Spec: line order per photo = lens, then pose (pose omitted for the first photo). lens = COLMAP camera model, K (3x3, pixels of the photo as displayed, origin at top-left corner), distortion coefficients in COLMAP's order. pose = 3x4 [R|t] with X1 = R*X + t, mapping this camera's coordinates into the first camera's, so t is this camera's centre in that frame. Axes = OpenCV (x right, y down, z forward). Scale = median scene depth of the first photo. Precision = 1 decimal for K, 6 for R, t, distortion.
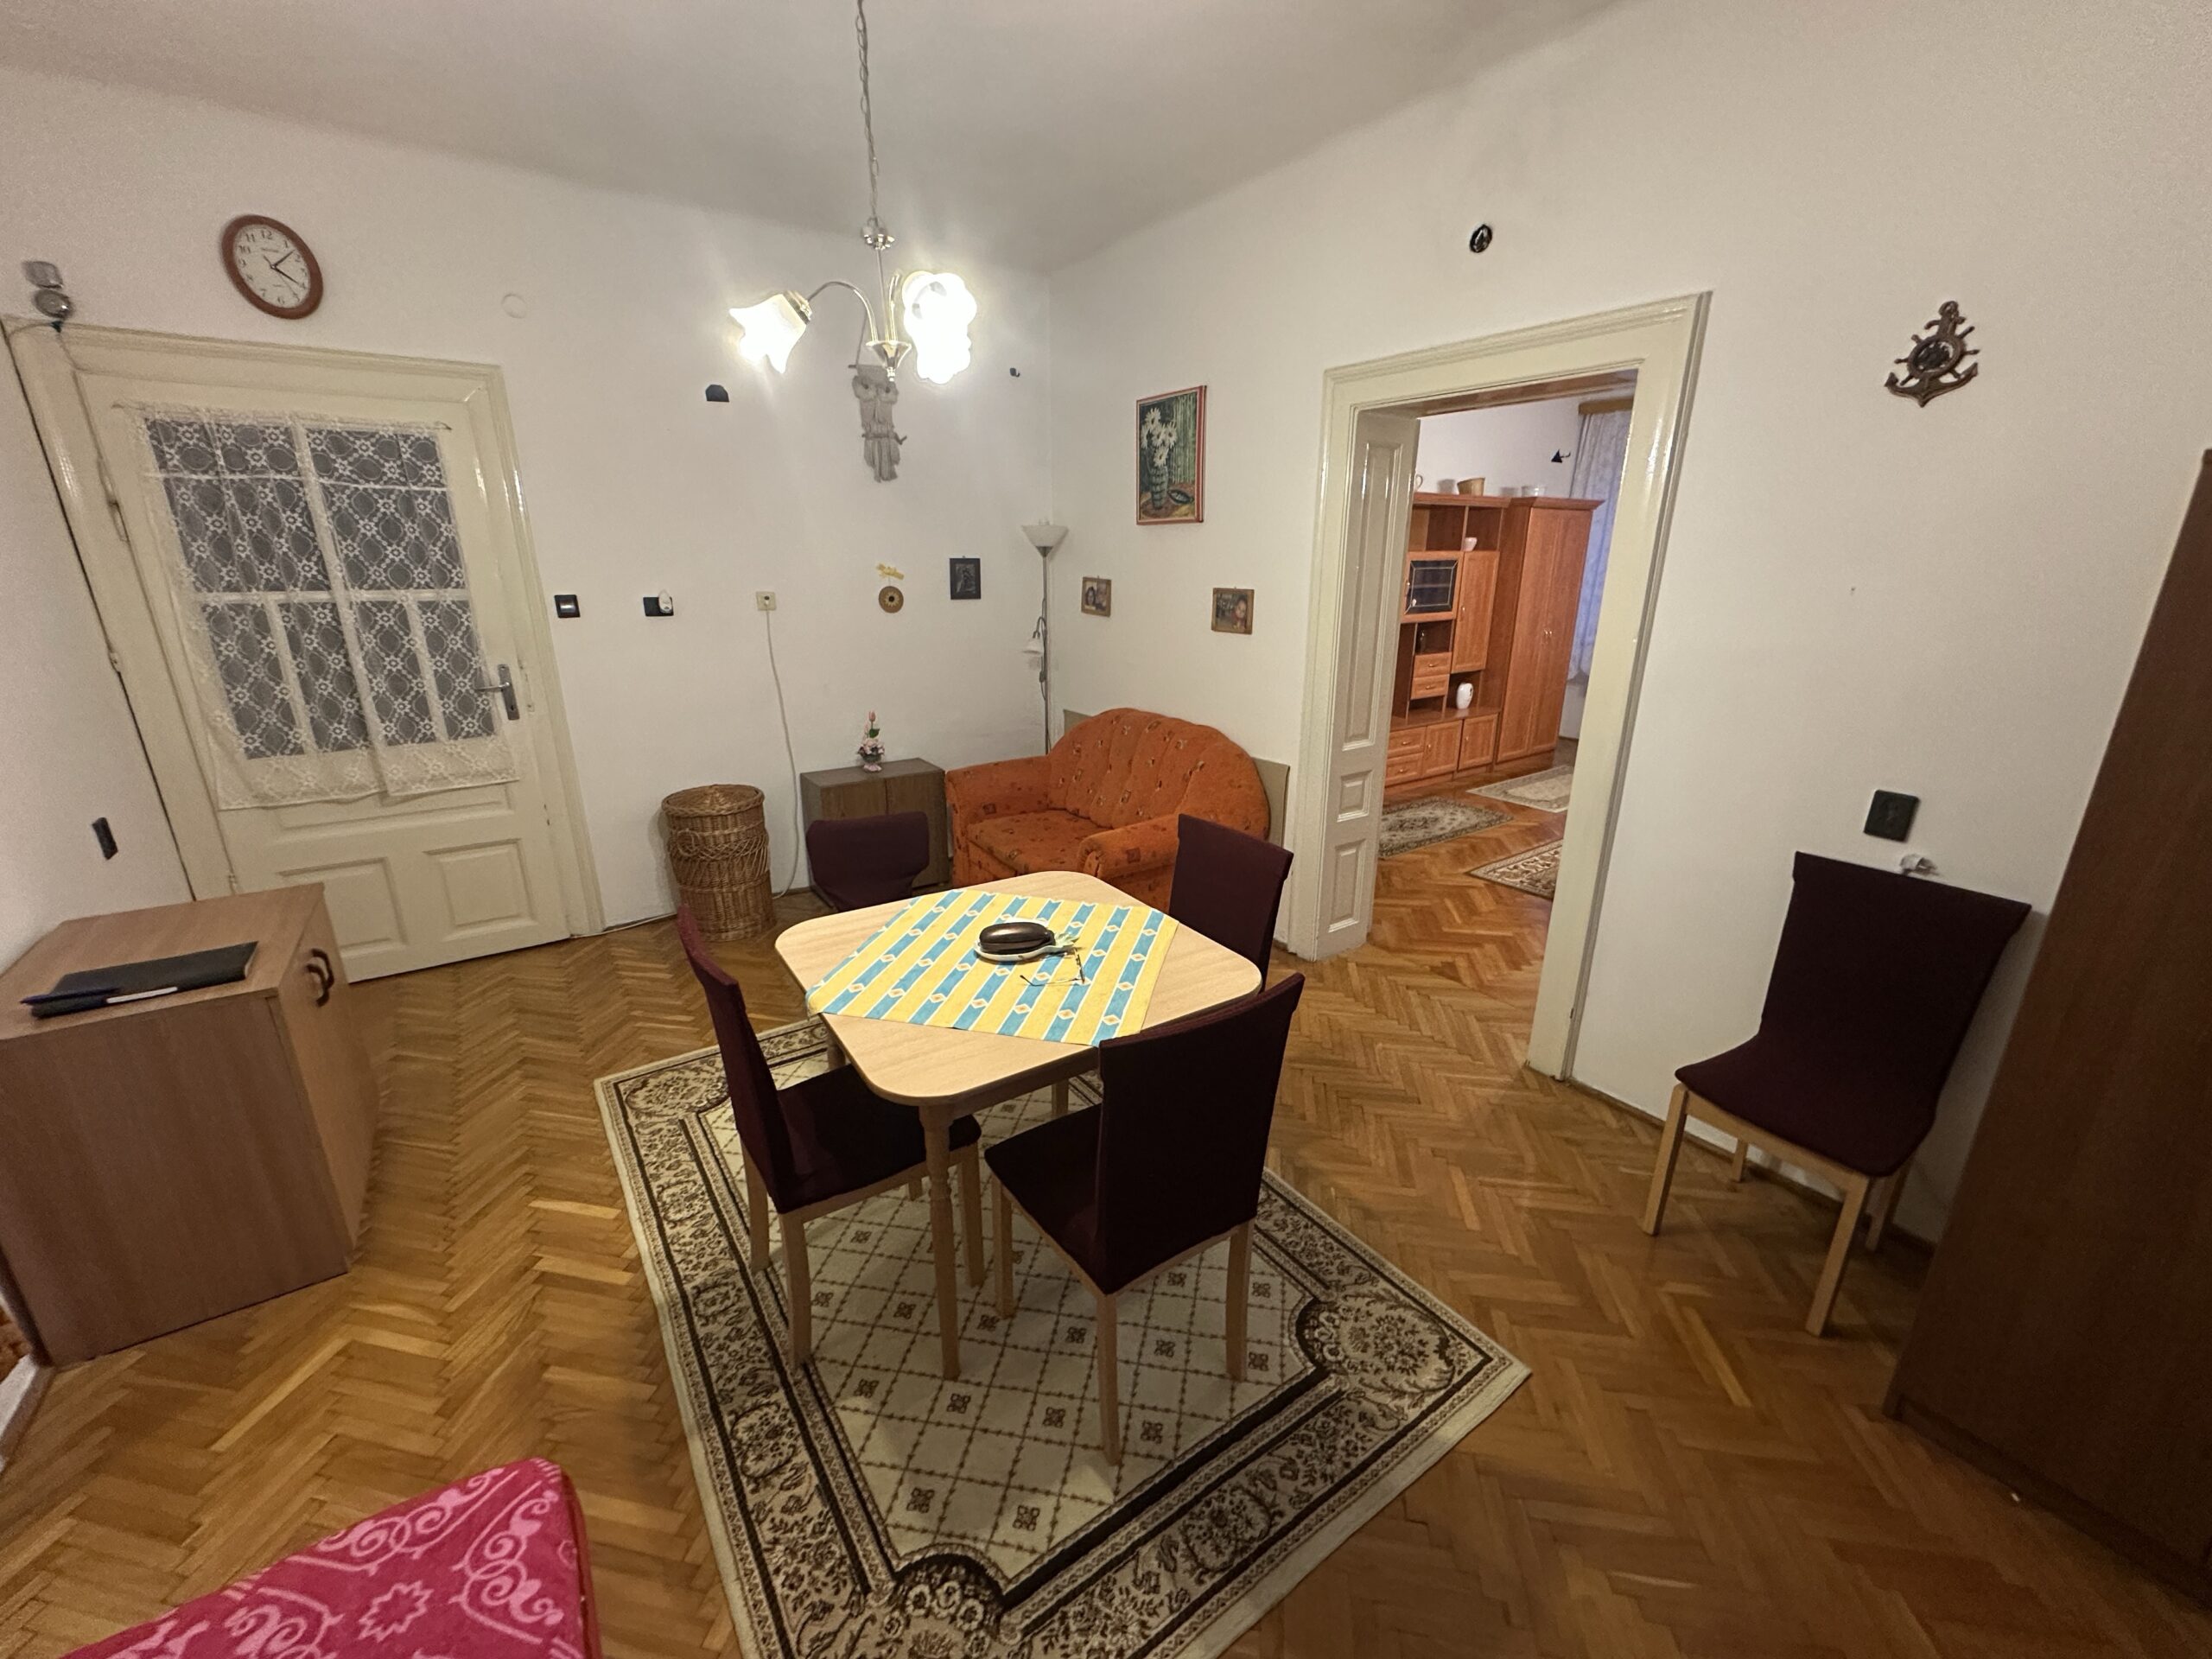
lens RADIAL K [[877.3, 0, 1104.8], [0, 877.3, 824.5], [0, 0, 1]] dist [-0.002580, 0.000127]
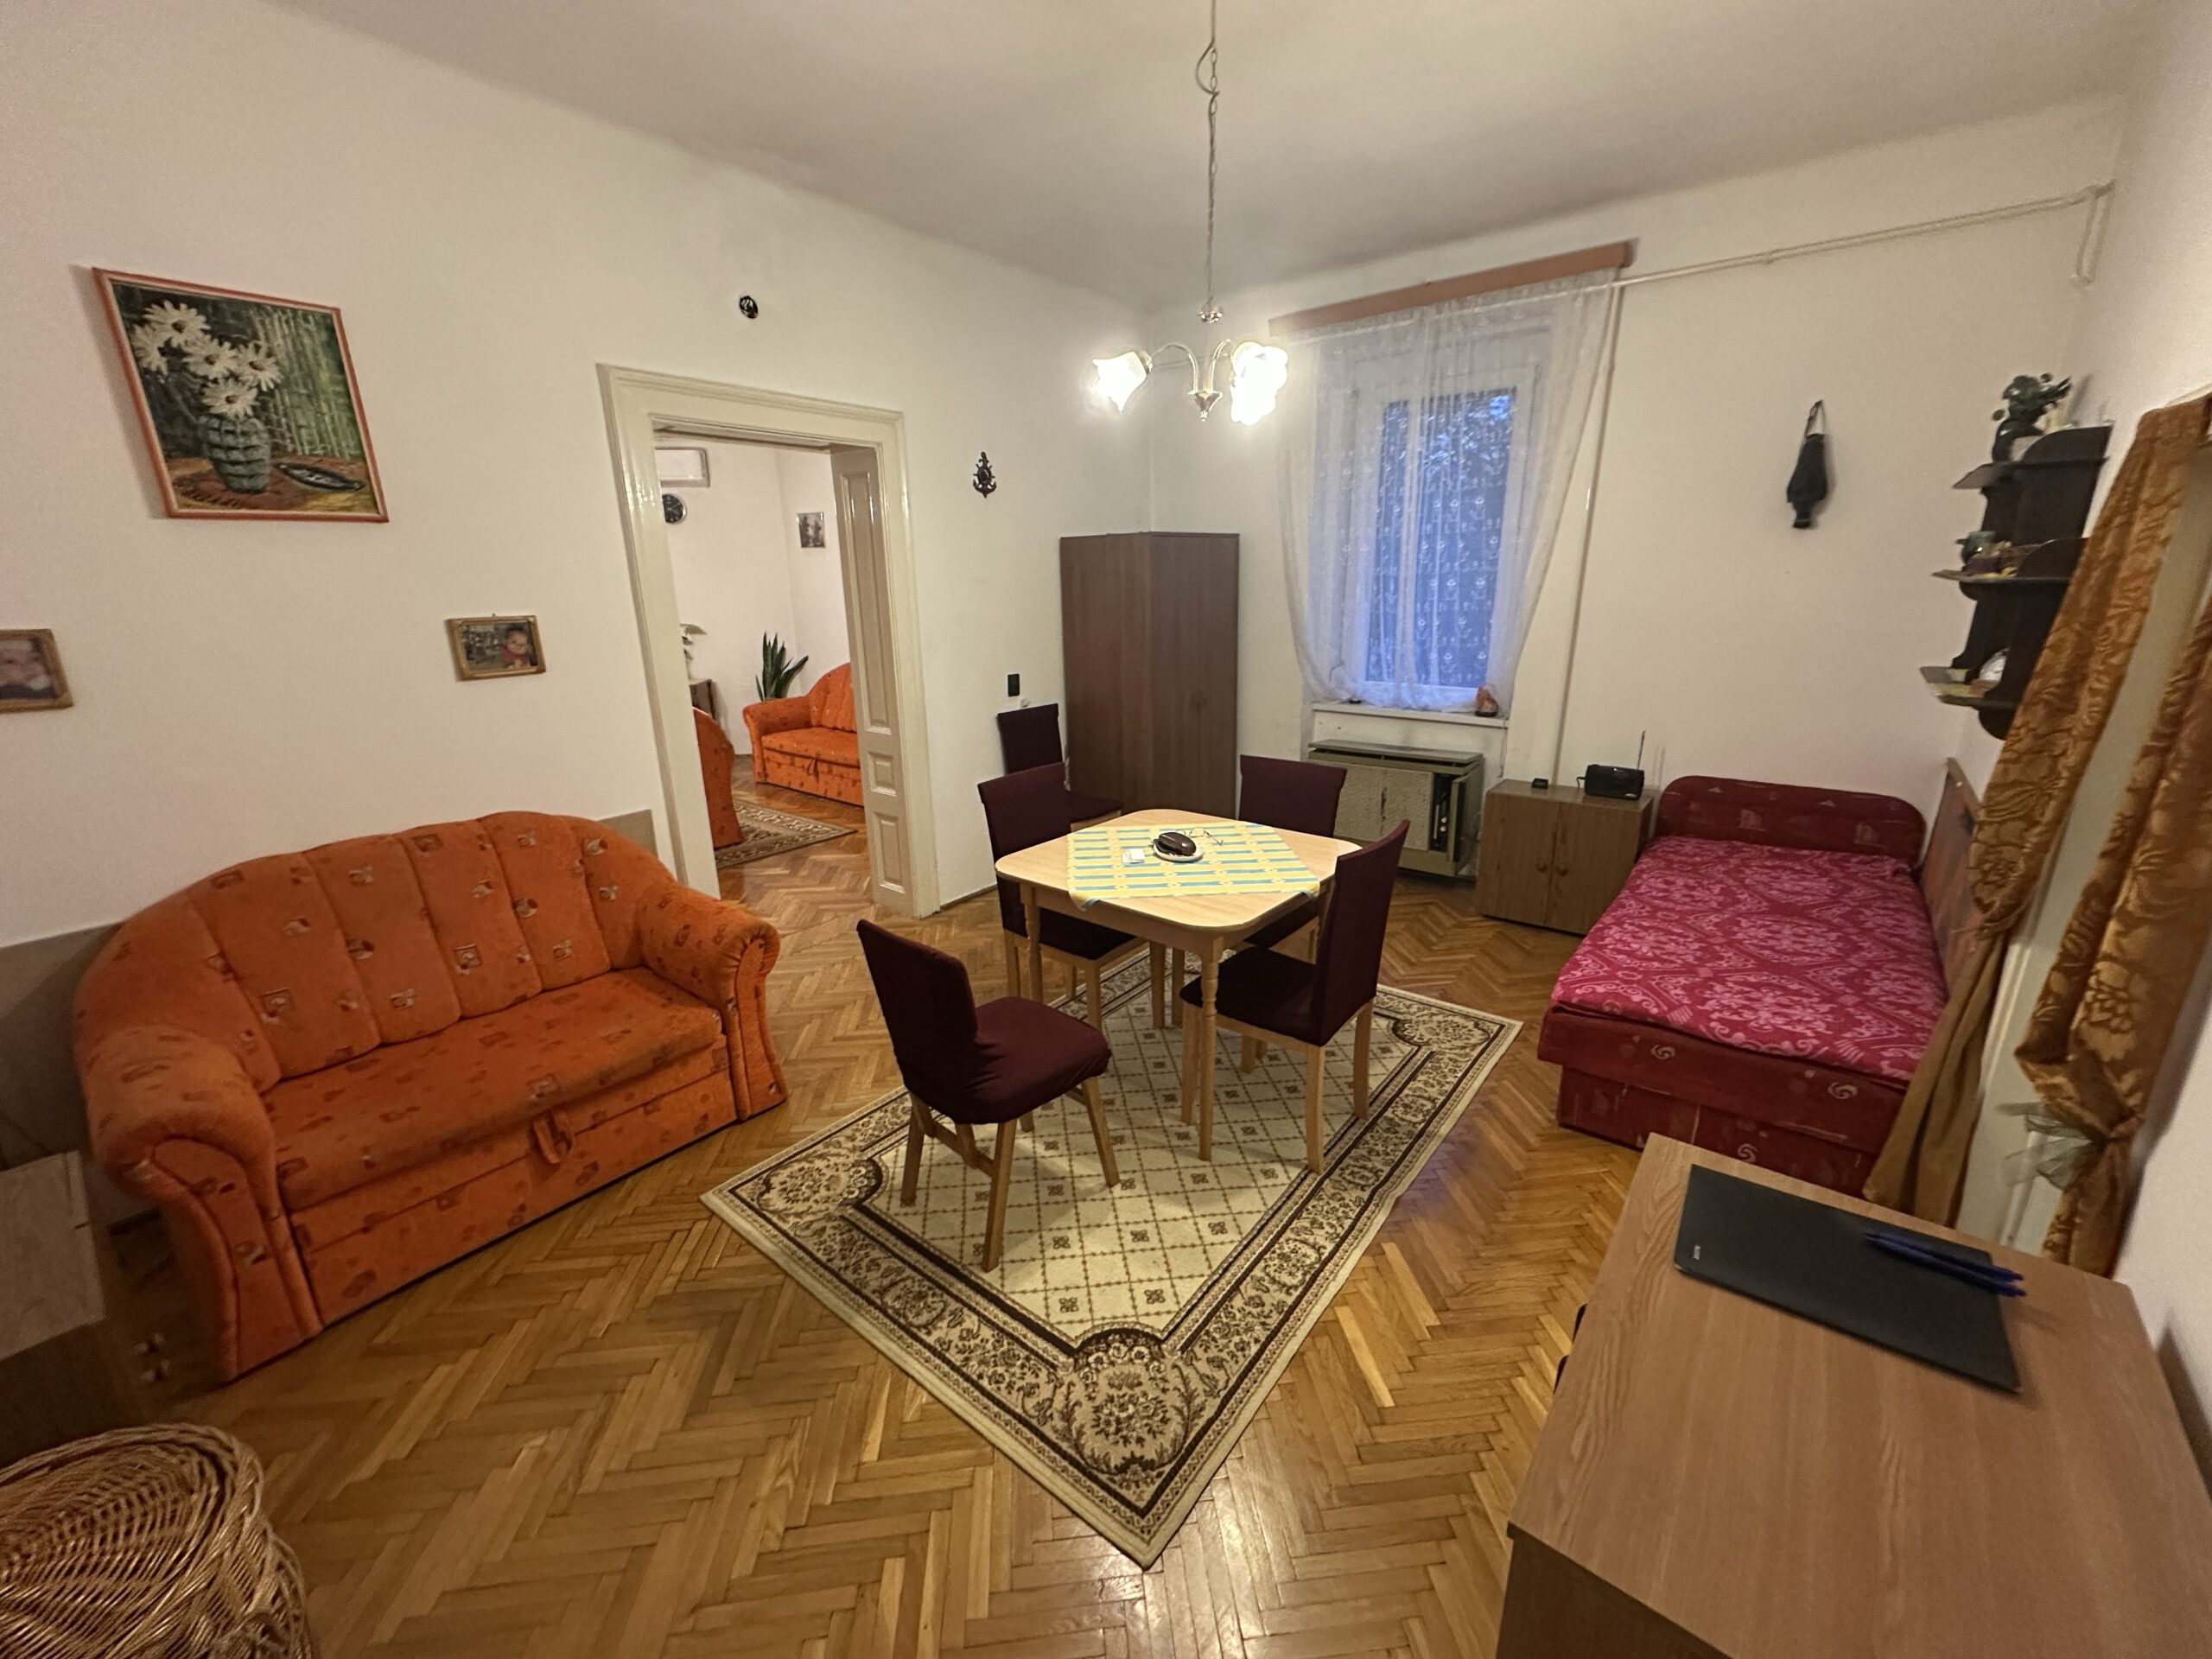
lens RADIAL K [[877.3, 0, 1104.8], [0, 877.3, 824.5], [0, 0, 1]] dist [-0.002580, 0.000127]
pose [[-0.274731, -0.261675, 0.925229, -1.210081], [0.300071, 0.890863, 0.341057, -0.358667], [-0.913499, 0.371333, -0.166227, 1.221606]]
